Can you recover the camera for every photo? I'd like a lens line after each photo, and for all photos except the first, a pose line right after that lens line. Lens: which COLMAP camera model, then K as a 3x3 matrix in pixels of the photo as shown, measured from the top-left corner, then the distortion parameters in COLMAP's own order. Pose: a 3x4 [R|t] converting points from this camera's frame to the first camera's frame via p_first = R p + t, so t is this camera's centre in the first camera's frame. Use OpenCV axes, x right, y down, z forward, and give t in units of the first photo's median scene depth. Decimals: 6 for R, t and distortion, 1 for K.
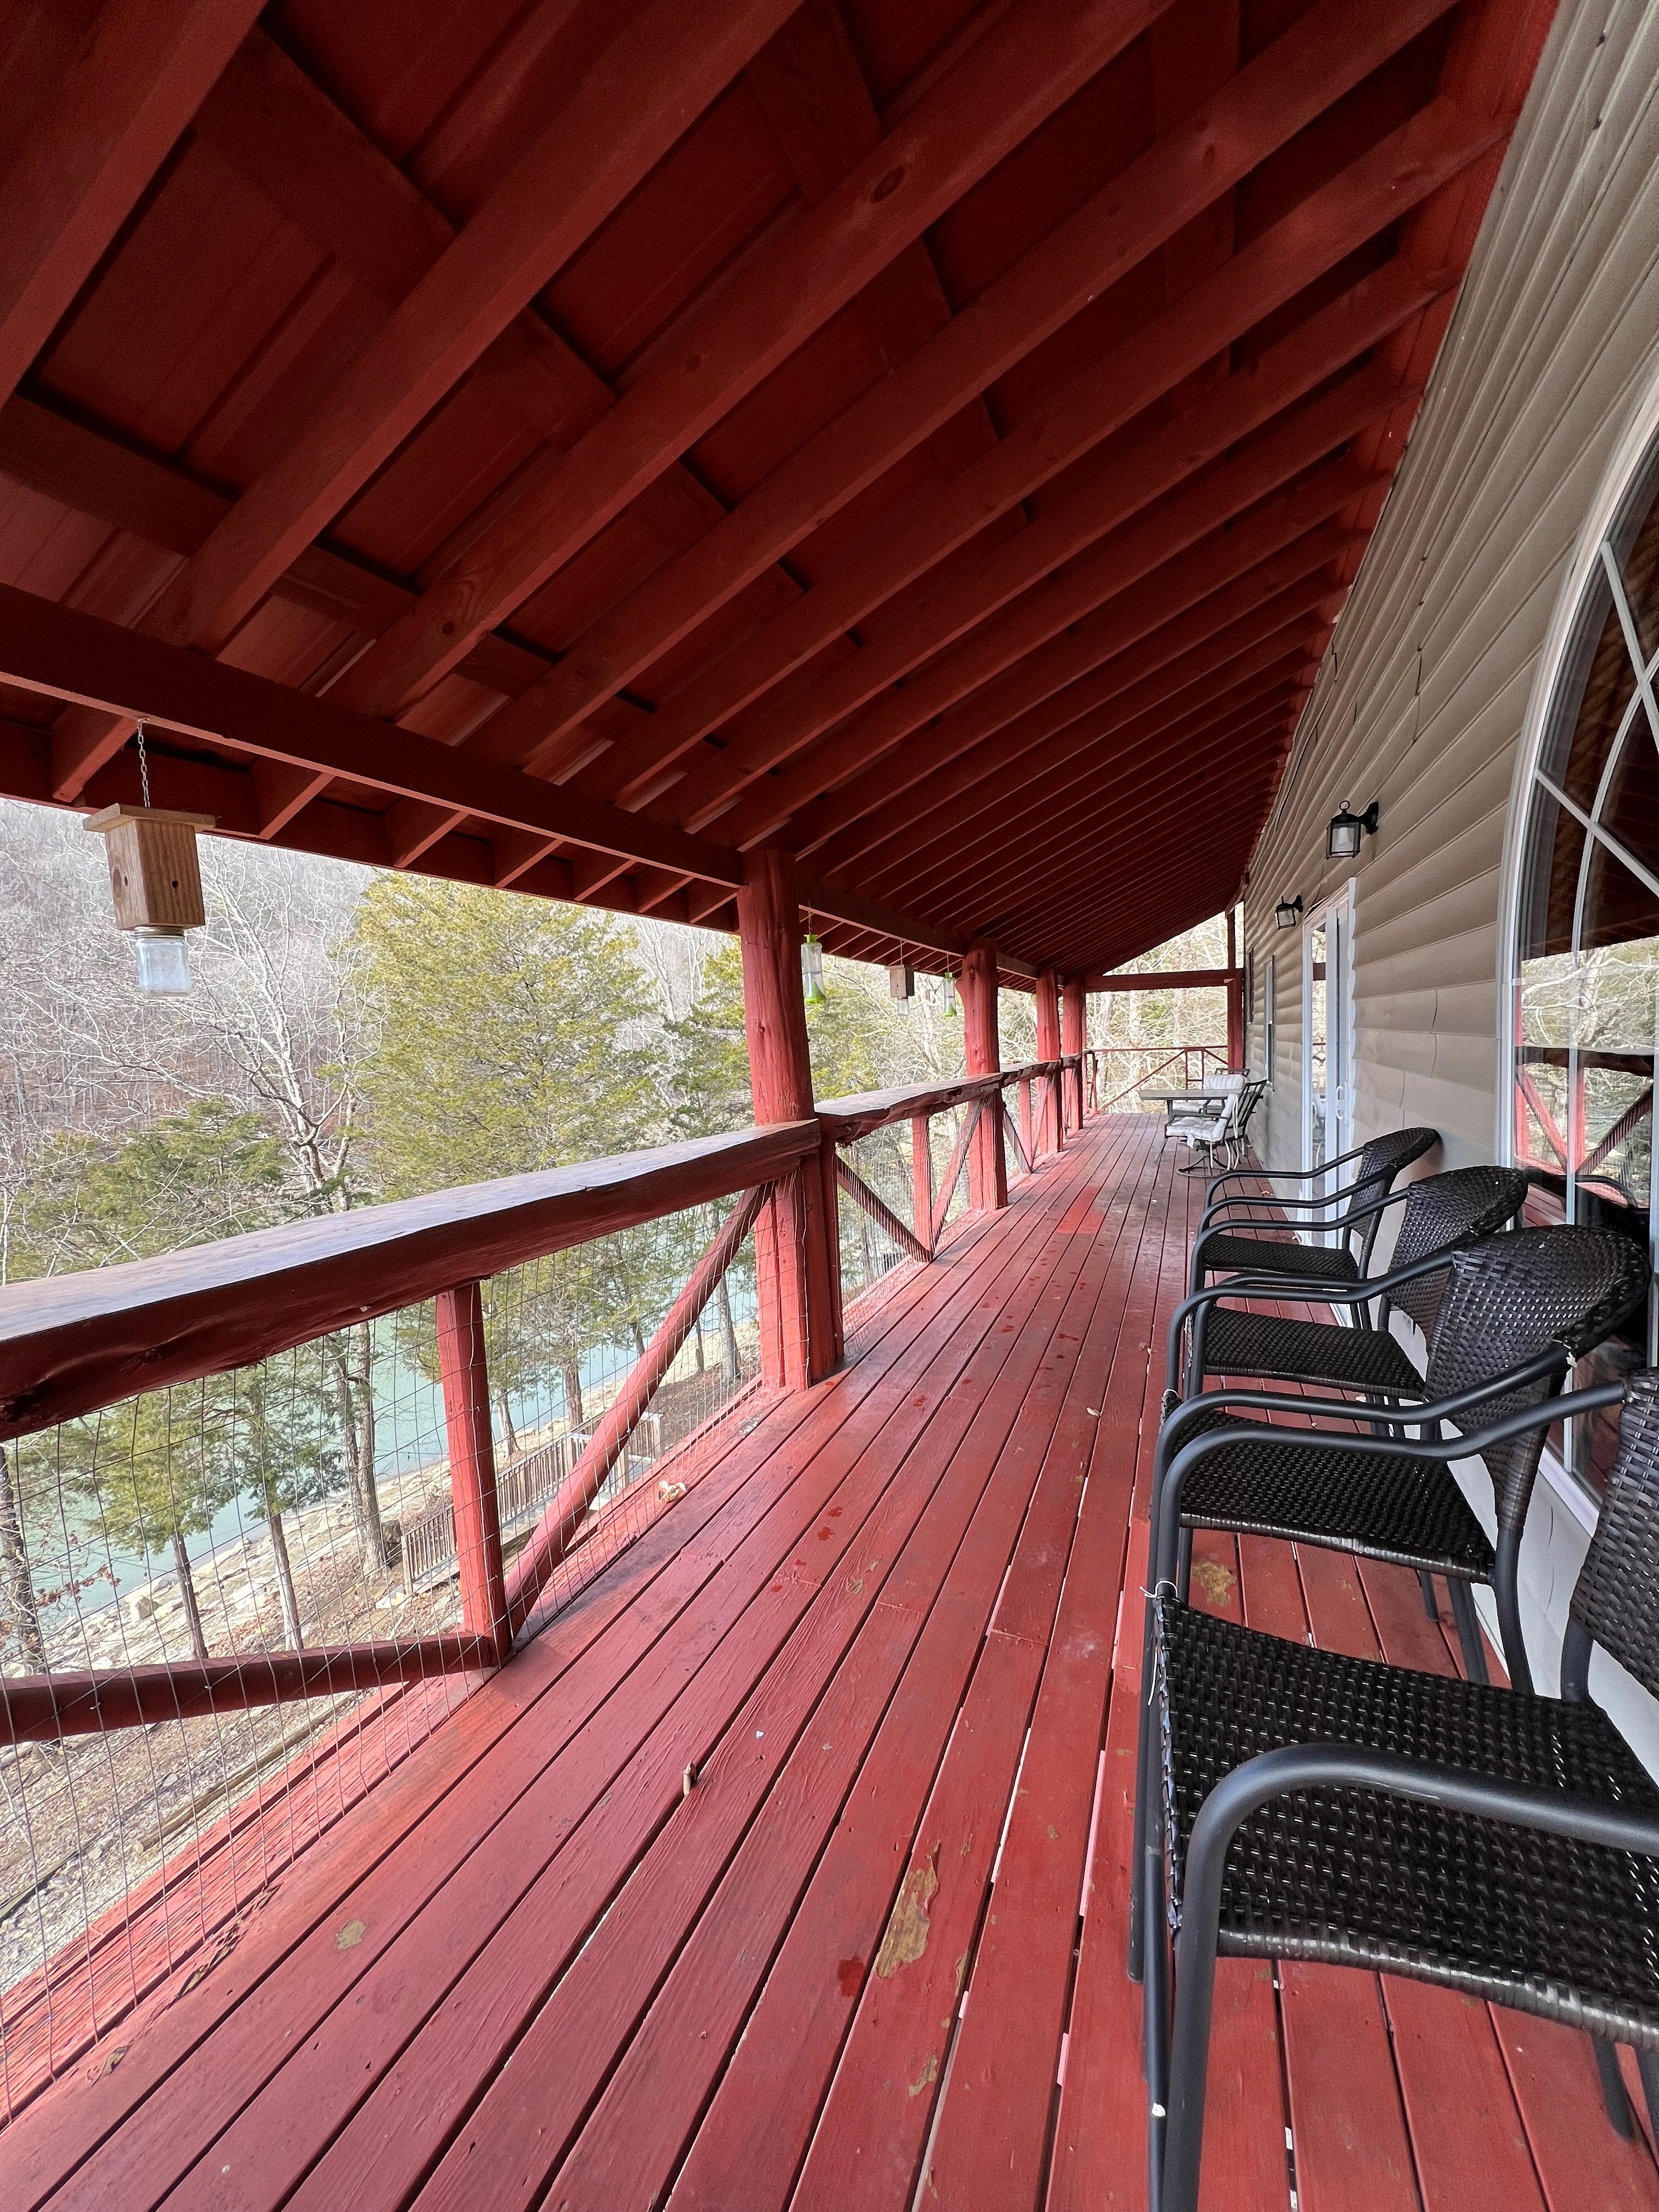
lens RADIAL K [[880.6, 0, 831.7], [0, 880.6, 1101.9], [0, 0, 1]] dist [-0.003392, -0.000223]
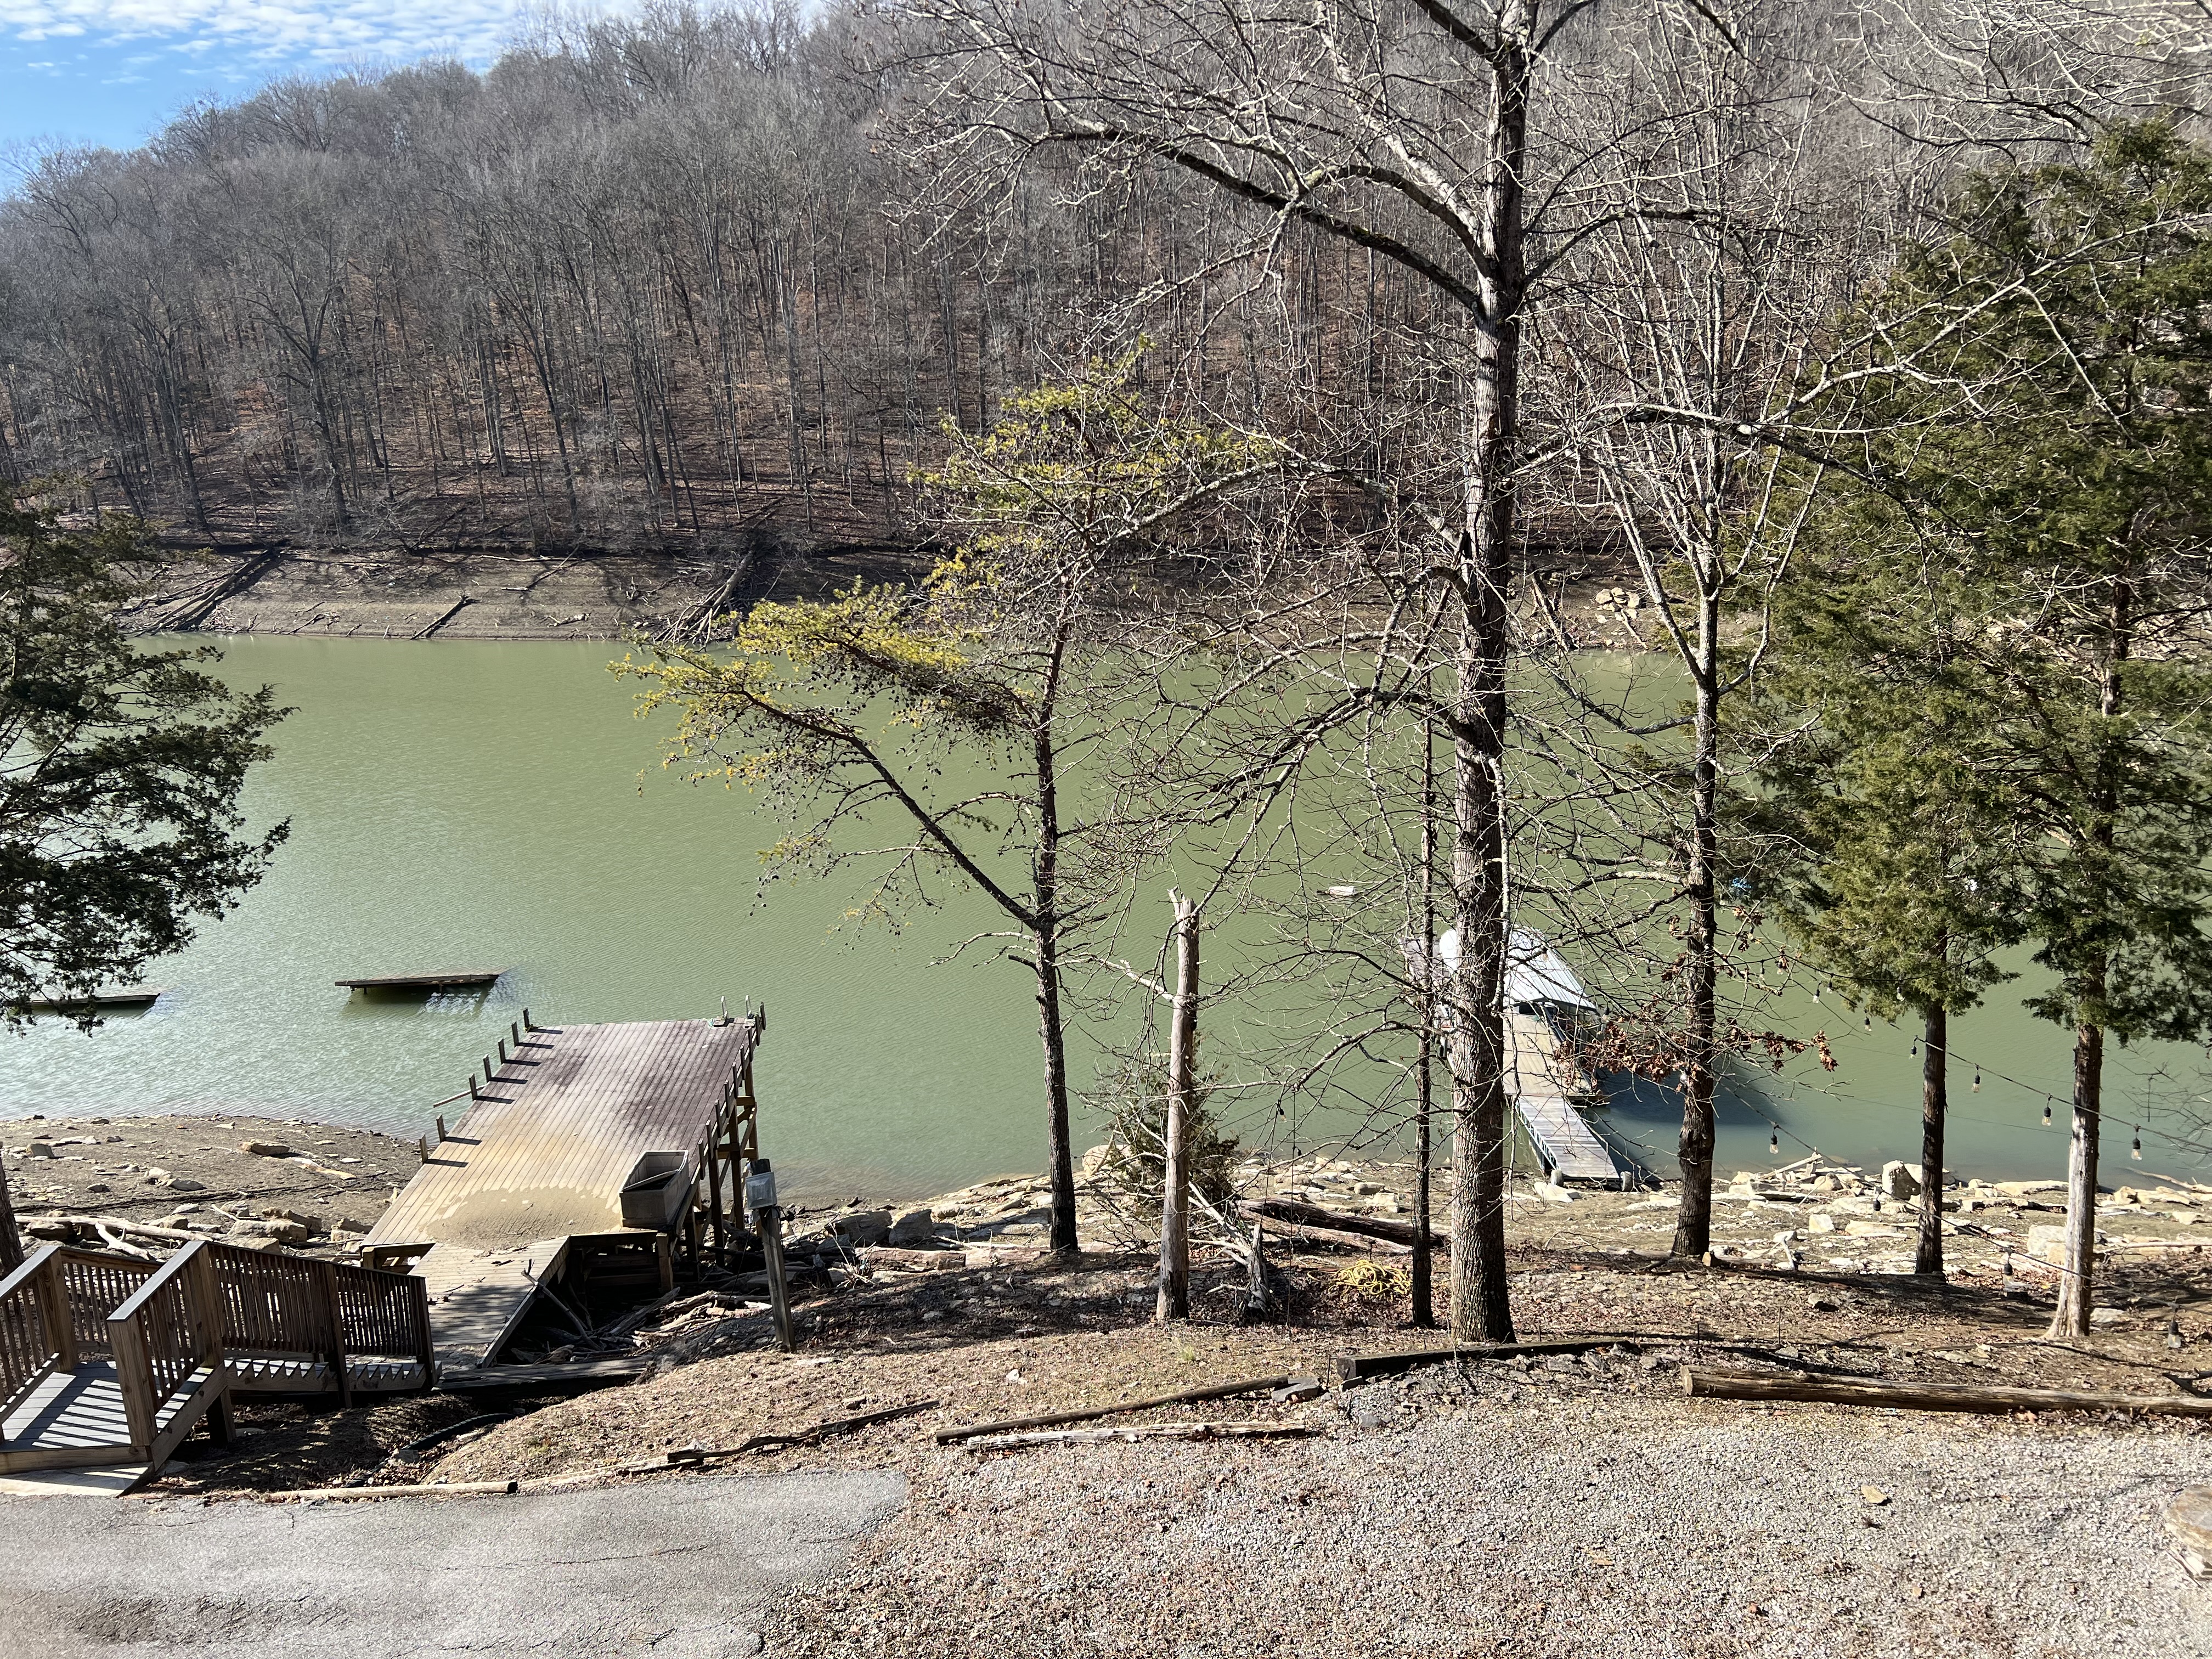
lens RADIAL K [[1661.9, 0, 1122.8], [0, 1661.9, 816.6], [0, 0, 1]] dist [0.057728, -0.071509]
pose [[0.354627, 0.246666, -0.901884, -0.017889], [-0.068112, 0.968827, 0.238192, 0.160354], [0.932524, -0.023040, 0.360373, 0.168083]]
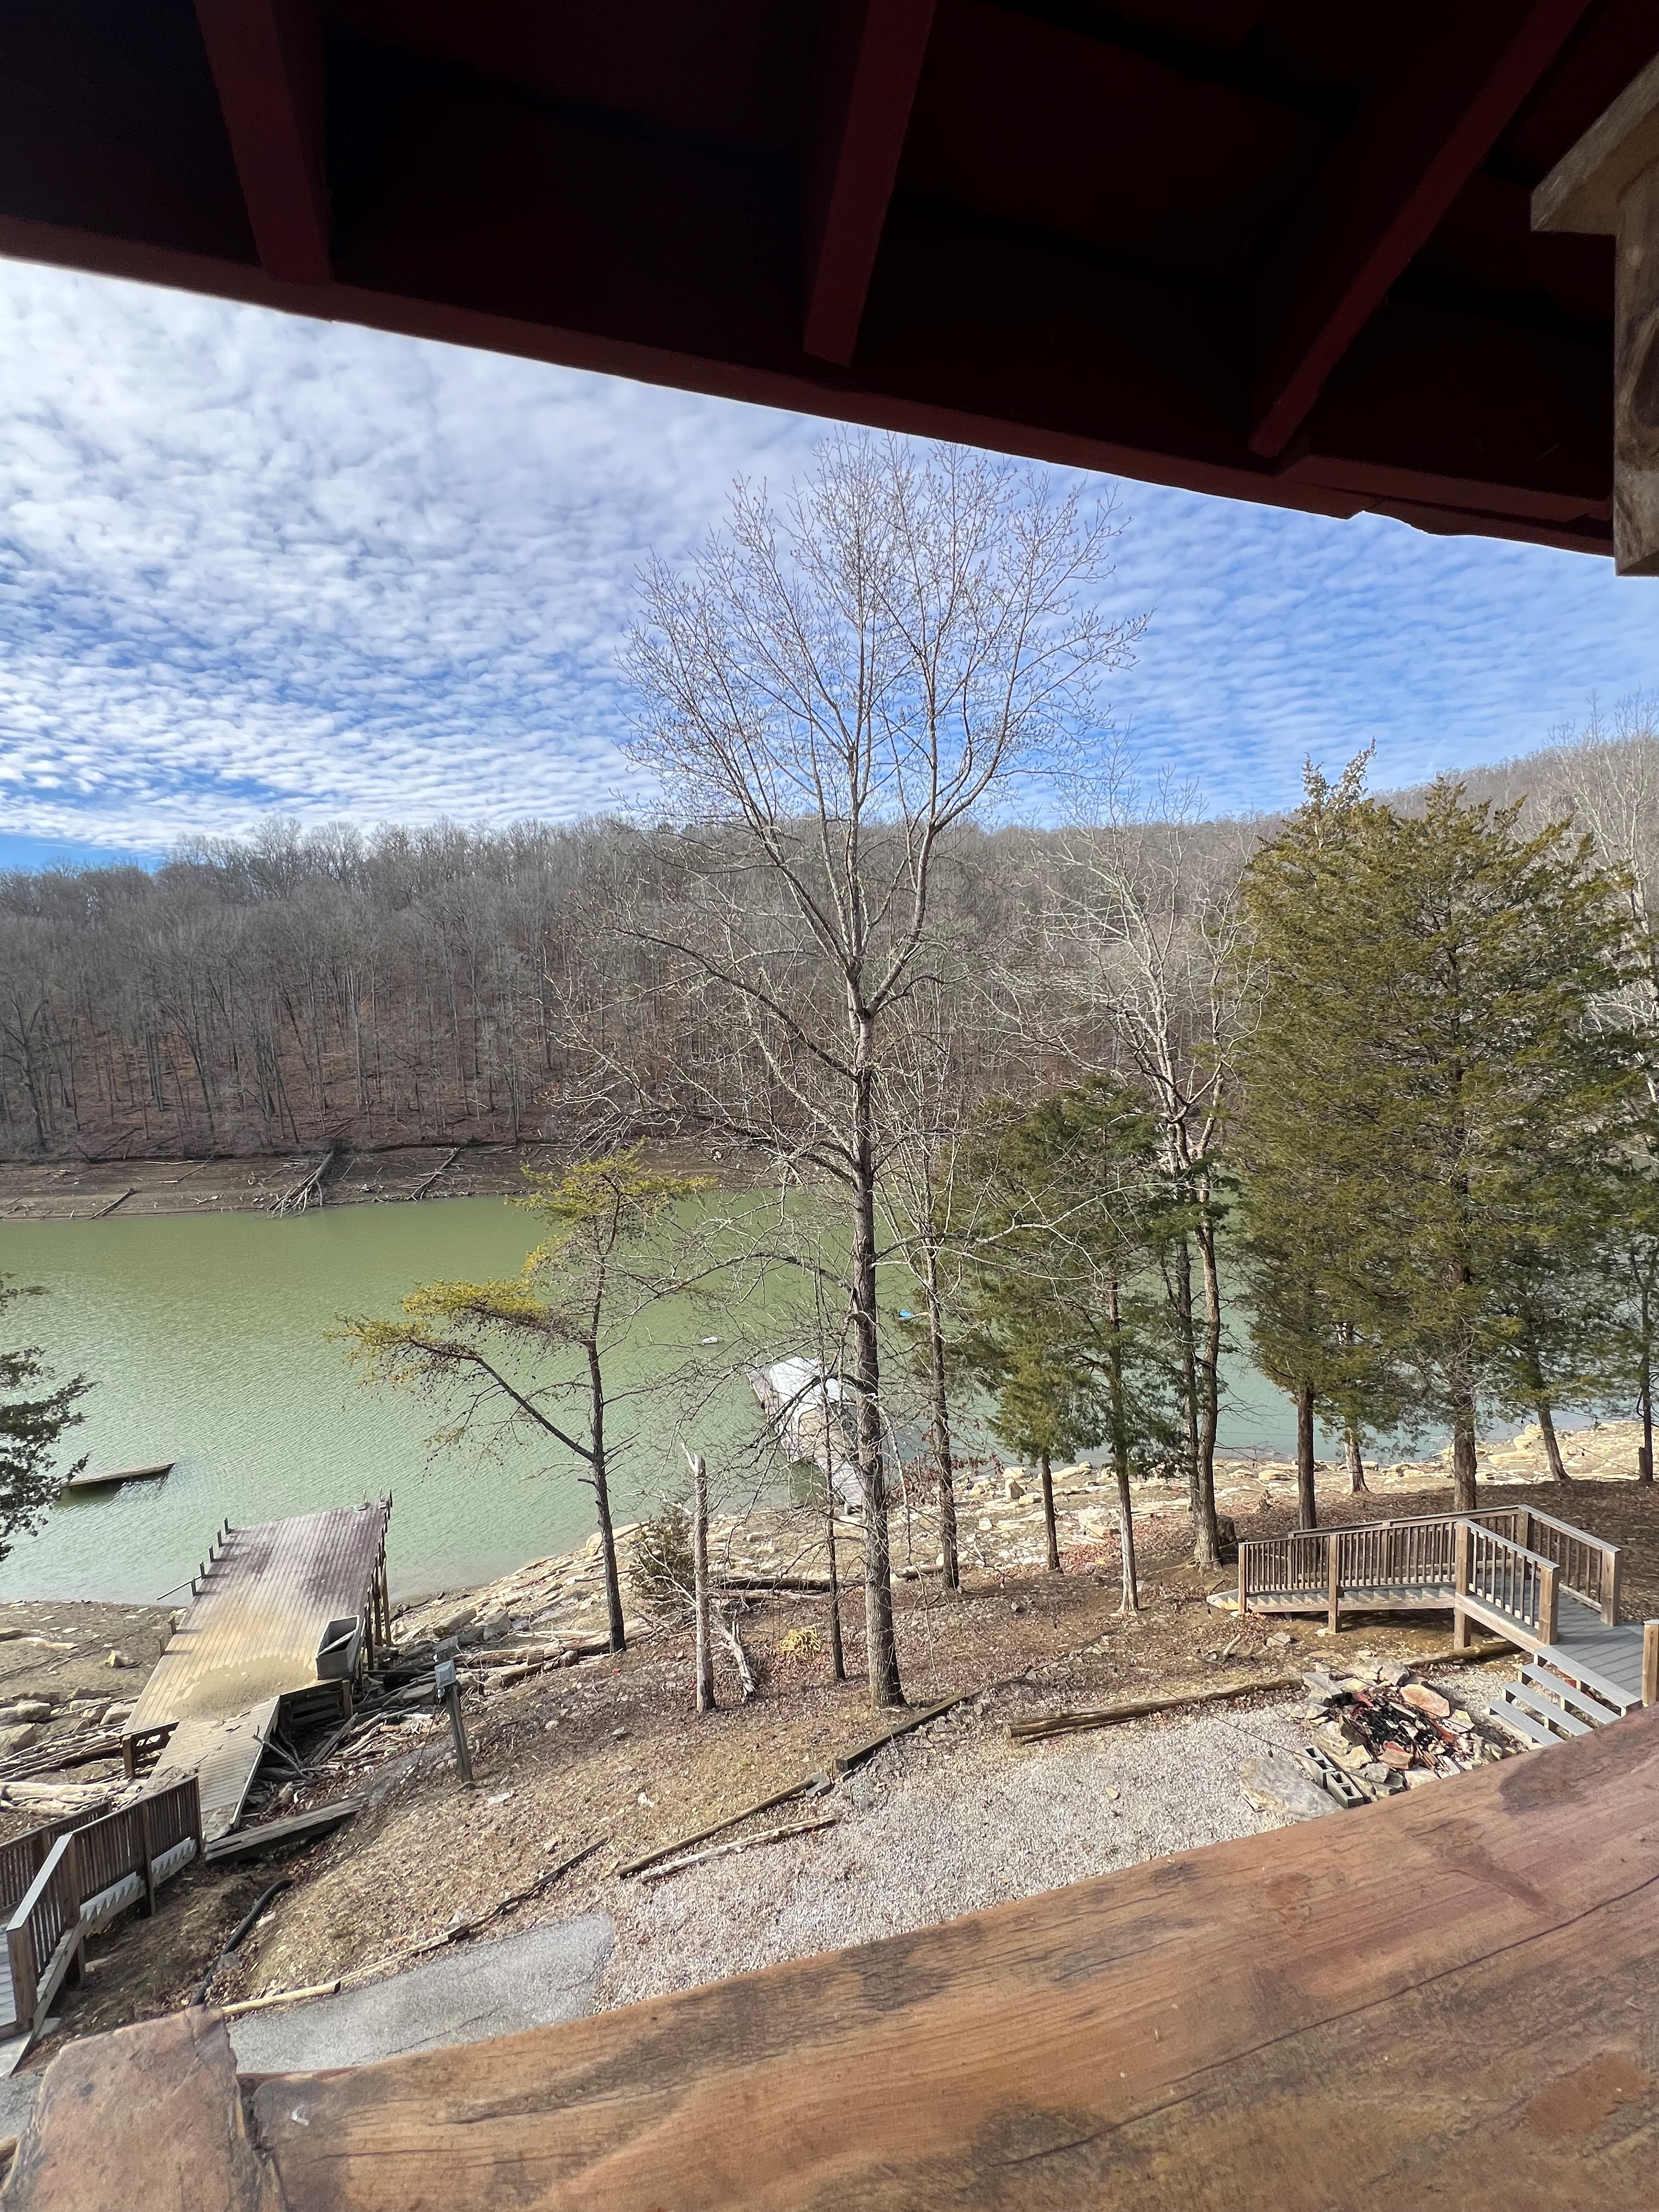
lens RADIAL K [[880.6, 0, 836.0], [0, 880.6, 1097.7], [0, 0, 1]] dist [-0.003392, -0.000223]
pose [[0.630992, 0.068031, -0.772801, -0.067091], [-0.055022, 0.997563, 0.042891, -0.001699], [0.773836, 0.015457, 0.633198, 0.058399]]
